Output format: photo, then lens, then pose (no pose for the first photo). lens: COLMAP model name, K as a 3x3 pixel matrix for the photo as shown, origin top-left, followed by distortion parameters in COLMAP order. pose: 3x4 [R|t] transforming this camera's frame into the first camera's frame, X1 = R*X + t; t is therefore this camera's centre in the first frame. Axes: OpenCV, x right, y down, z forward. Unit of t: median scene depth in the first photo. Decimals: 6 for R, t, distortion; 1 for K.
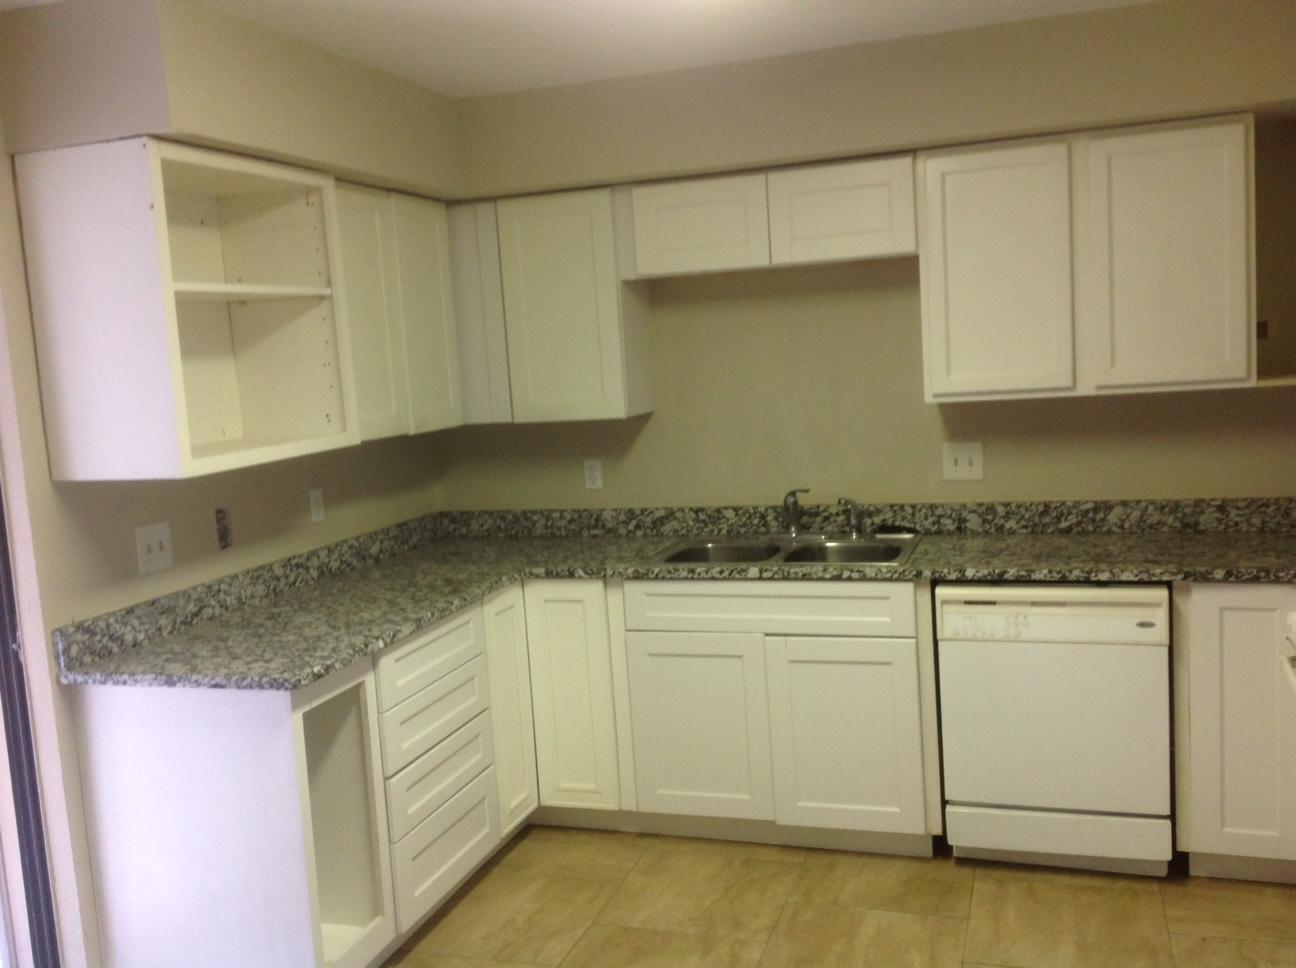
lens RADIAL K [[1211.0, 0, 652.7], [0, 1211.0, 491.1], [0, 0, 1]] dist [0.133406, -0.252202]
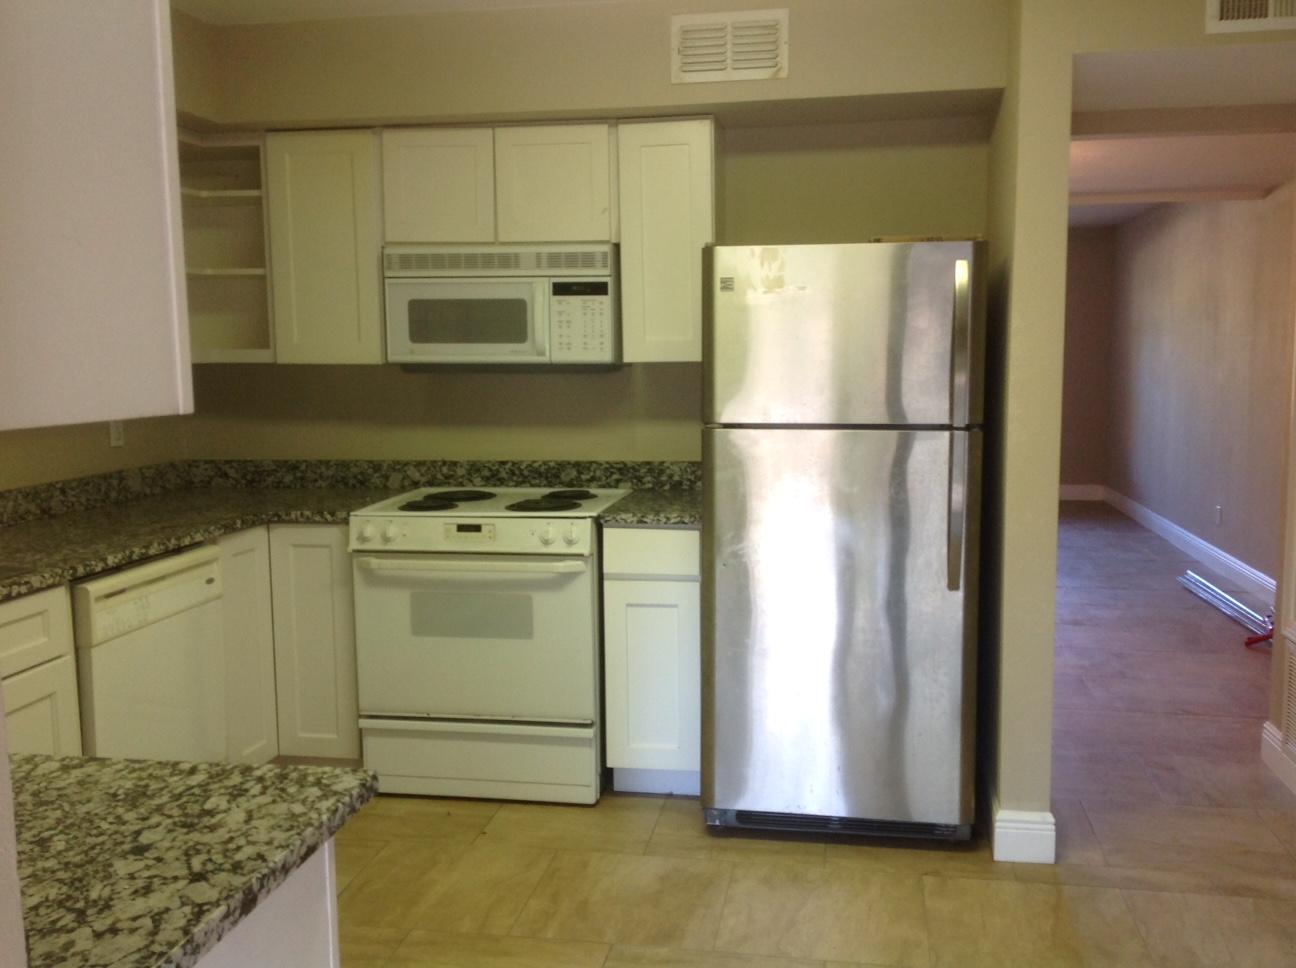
lens RADIAL K [[1211.0, 0, 652.7], [0, 1211.0, 491.1], [0, 0, 1]] dist [0.133406, -0.252202]
pose [[-0.148432, -0.055227, 0.987379, -0.608573], [0.136903, 0.987678, 0.075825, 0.004247], [-0.979401, 0.146430, -0.139042, 0.675783]]
